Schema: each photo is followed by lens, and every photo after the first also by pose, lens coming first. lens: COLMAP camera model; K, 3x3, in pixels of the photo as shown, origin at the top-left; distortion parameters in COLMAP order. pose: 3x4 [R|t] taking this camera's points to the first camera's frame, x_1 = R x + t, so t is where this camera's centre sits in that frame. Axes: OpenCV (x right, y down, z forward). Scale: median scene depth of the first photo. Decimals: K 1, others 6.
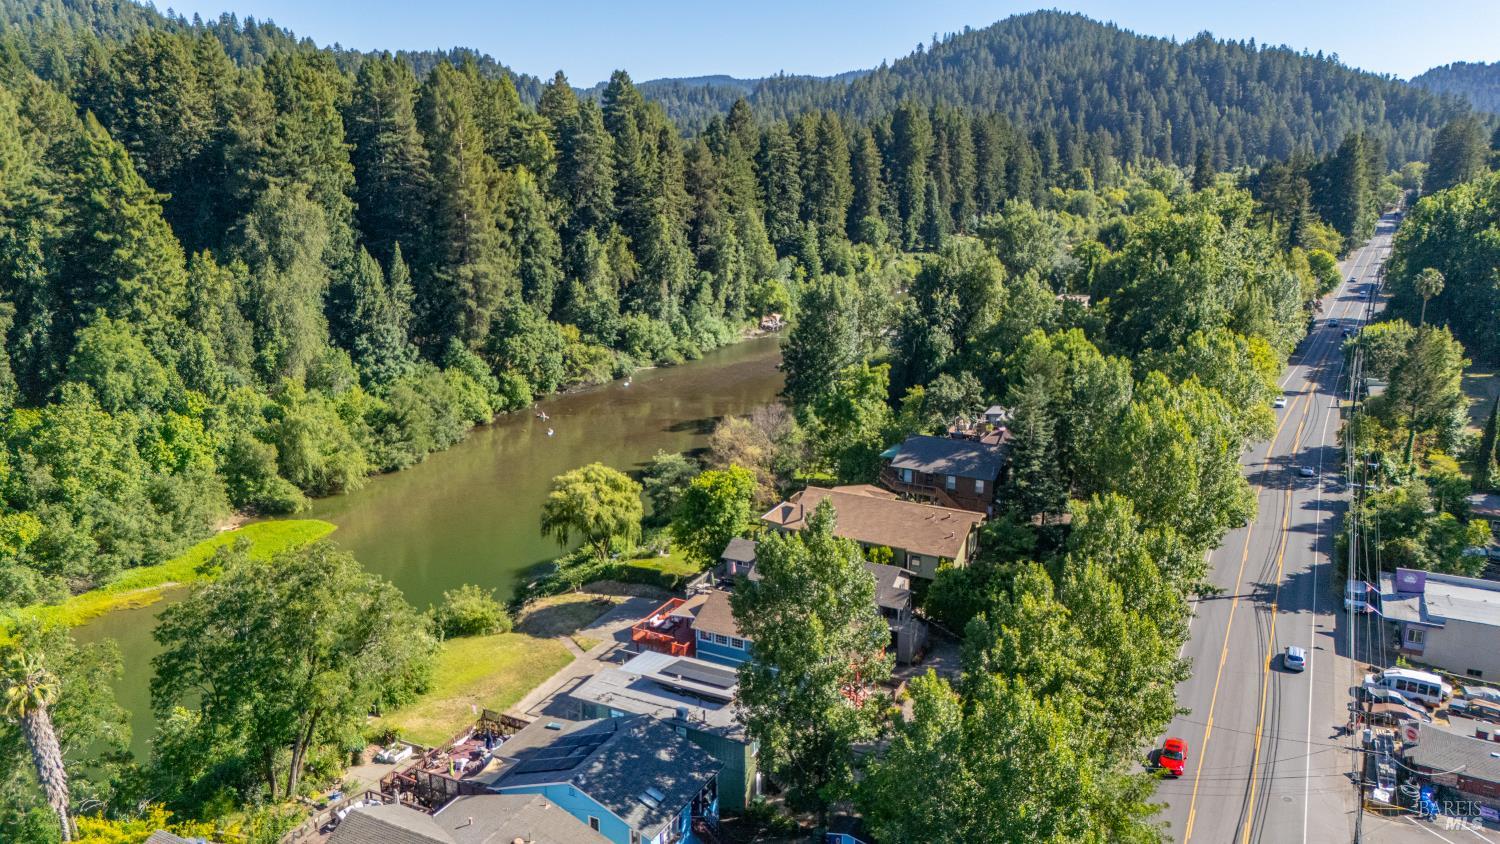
lens RADIAL K [[1103.3, 0, 750.7], [0, 1103.3, 418.5], [0, 0, 1]] dist [0.087751, -0.090462]
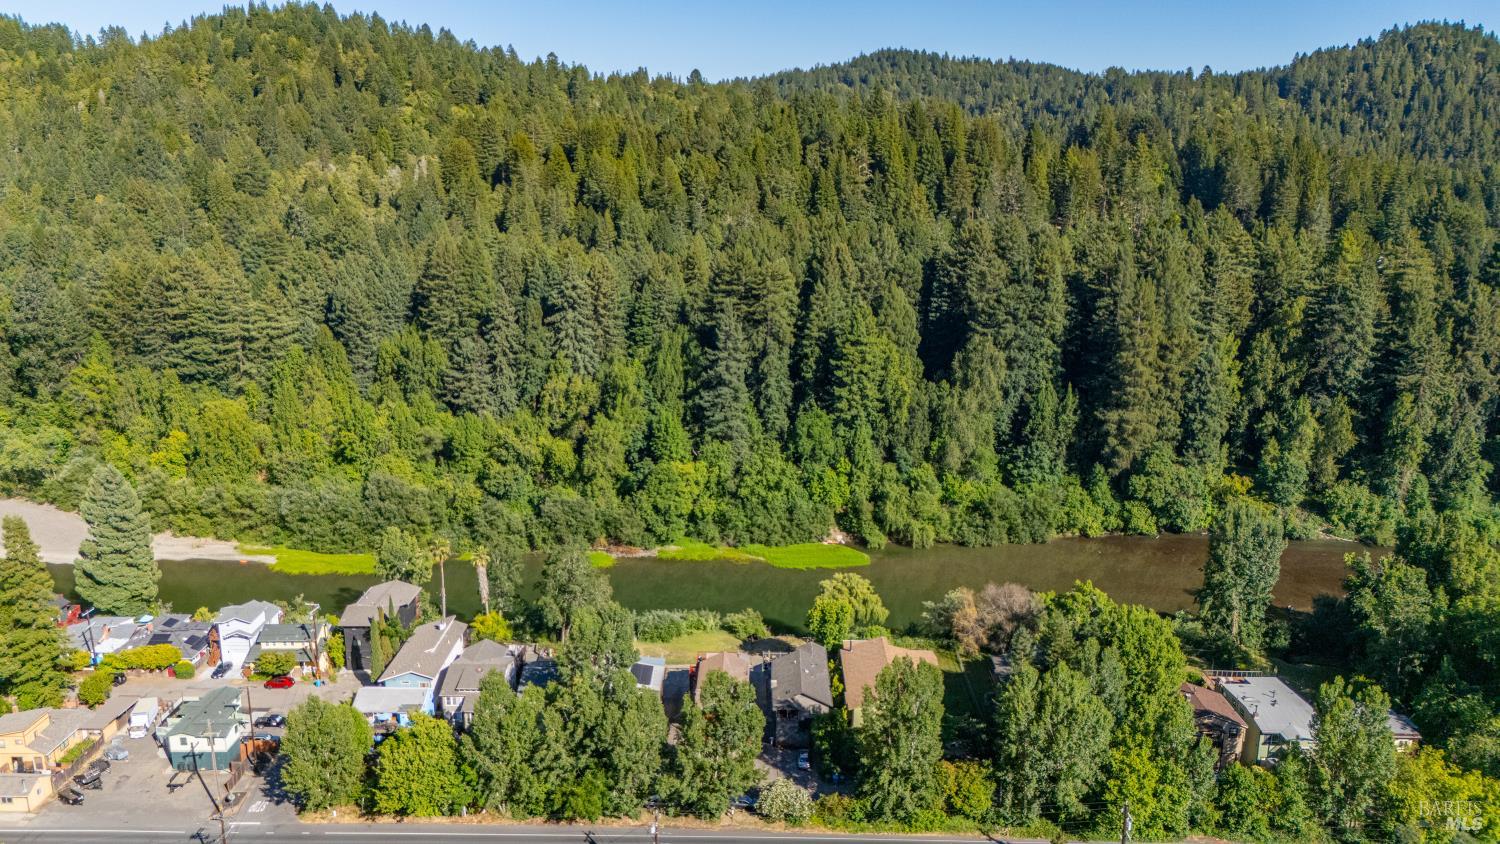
lens RADIAL K [[1103.3, 0, 750.7], [0, 1103.3, 418.5], [0, 0, 1]] dist [0.087751, -0.090462]
pose [[0.441507, 0.227222, -0.868010, 0.642576], [-0.228713, 0.963947, 0.136003, -0.204374], [0.867619, 0.138479, 0.477558, 0.053391]]
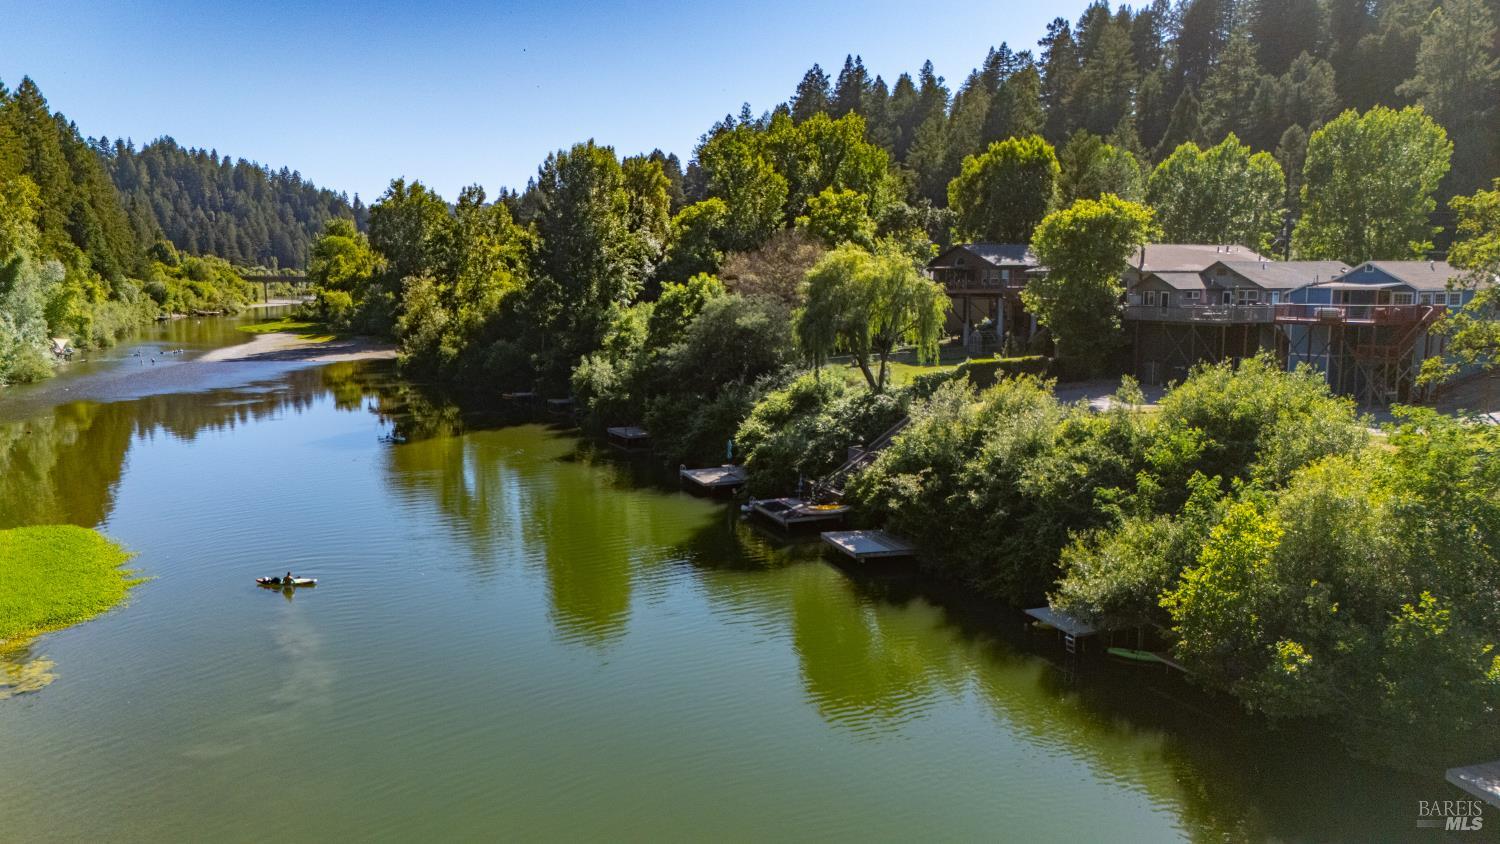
lens RADIAL K [[1103.3, 0, 750.7], [0, 1103.3, 418.5], [0, 0, 1]] dist [0.087751, -0.090462]
pose [[0.604945, -0.100817, 0.789859, -0.411065], [0.199094, 0.979596, -0.027449, 0.086755], [-0.770975, 0.173861, 0.612674, 0.380475]]
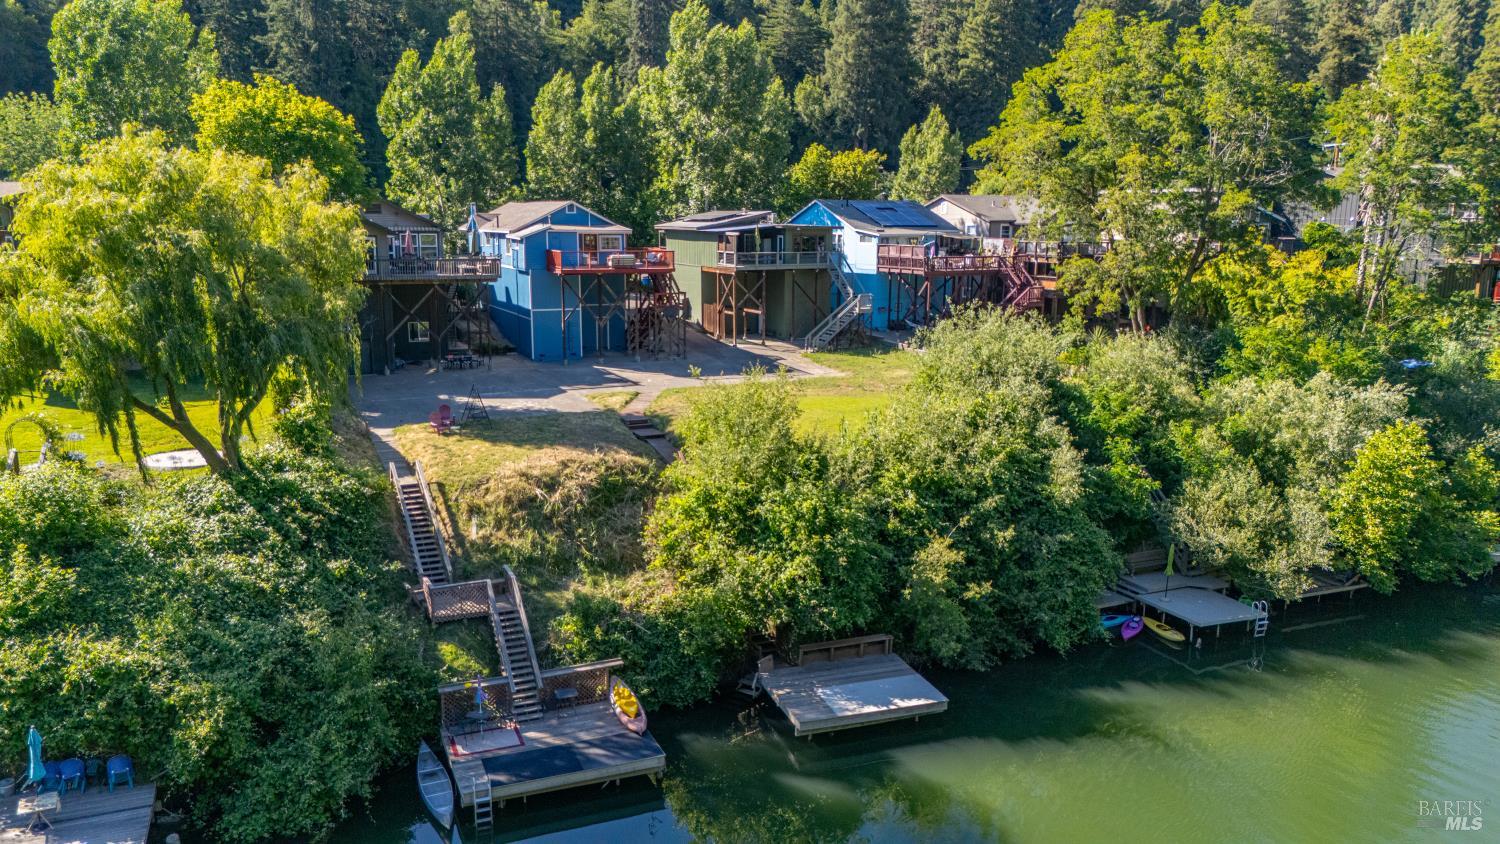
lens RADIAL K [[1103.3, 0, 750.7], [0, 1103.3, 418.5], [0, 0, 1]] dist [0.087751, -0.090462]
pose [[-0.797643, -0.118461, 0.591382, -0.247326], [0.141057, 0.916688, 0.373879, 0.013889], [-0.586403, 0.381640, -0.714481, 0.655072]]
